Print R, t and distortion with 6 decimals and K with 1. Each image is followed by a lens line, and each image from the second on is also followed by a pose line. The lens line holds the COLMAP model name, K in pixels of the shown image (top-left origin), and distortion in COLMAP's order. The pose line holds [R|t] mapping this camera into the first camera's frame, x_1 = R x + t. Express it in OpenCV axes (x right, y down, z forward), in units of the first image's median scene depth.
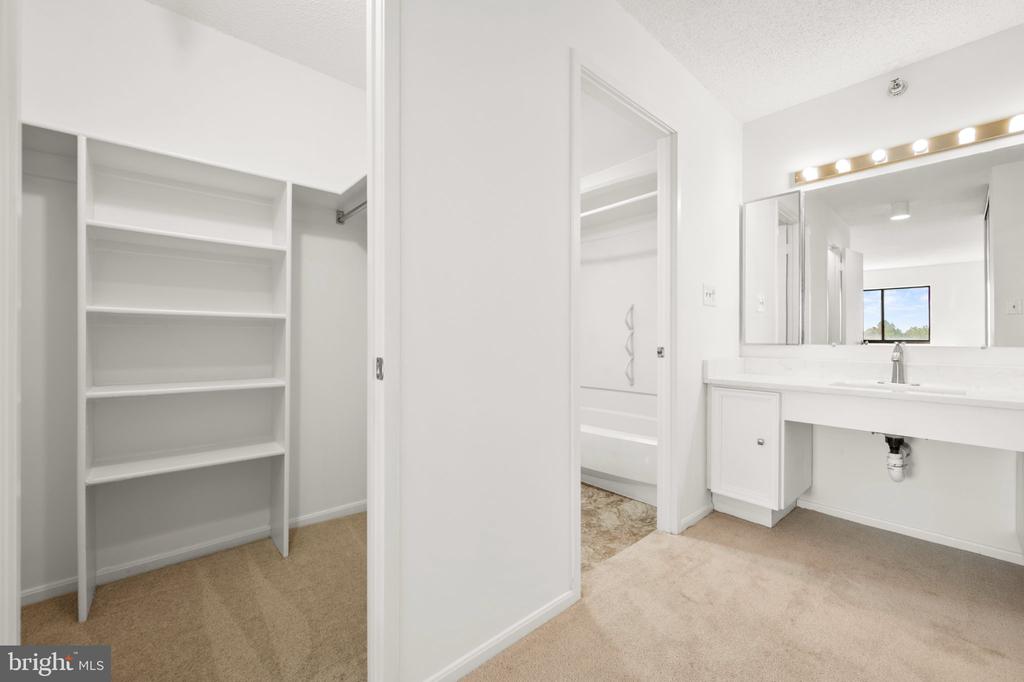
lens RADIAL K [[408.9, 0, 516.7], [0, 408.9, 338.3], [0, 0, 1]] dist [-0.002751, -0.000758]
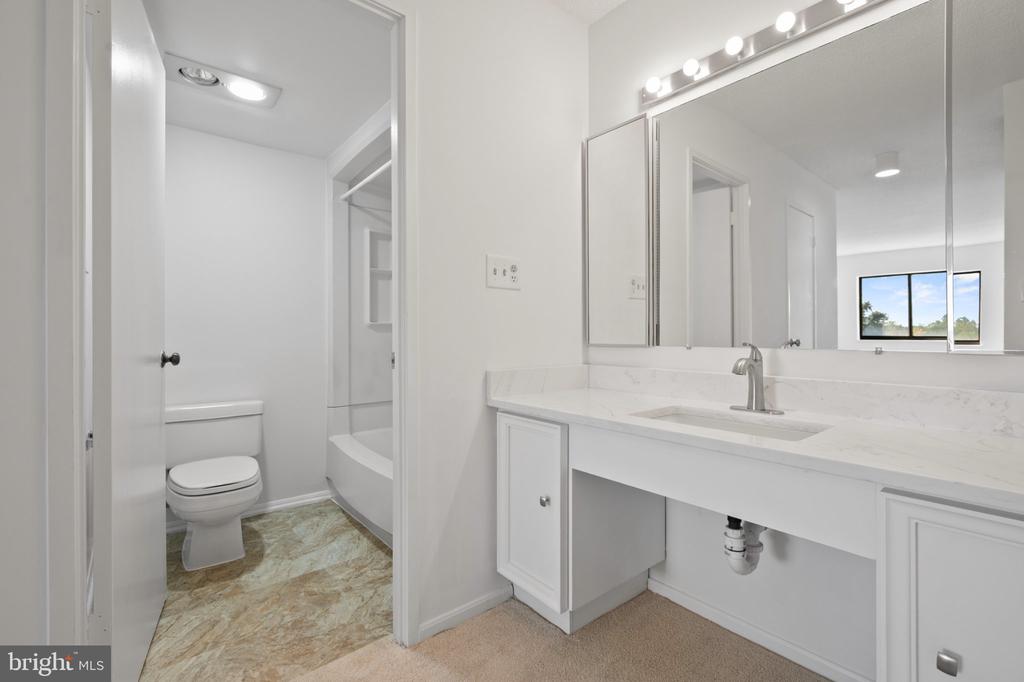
lens RADIAL K [[454.4, 0, 508.7], [0, 454.4, 338.1], [0, 0, 1]] dist [0.000731, -0.000007]
pose [[0.999403, -0.008678, -0.033443, 0.483222], [0.008724, 0.999961, 0.001229, -0.000940], [0.033431, -0.001520, 0.999440, 0.248536]]
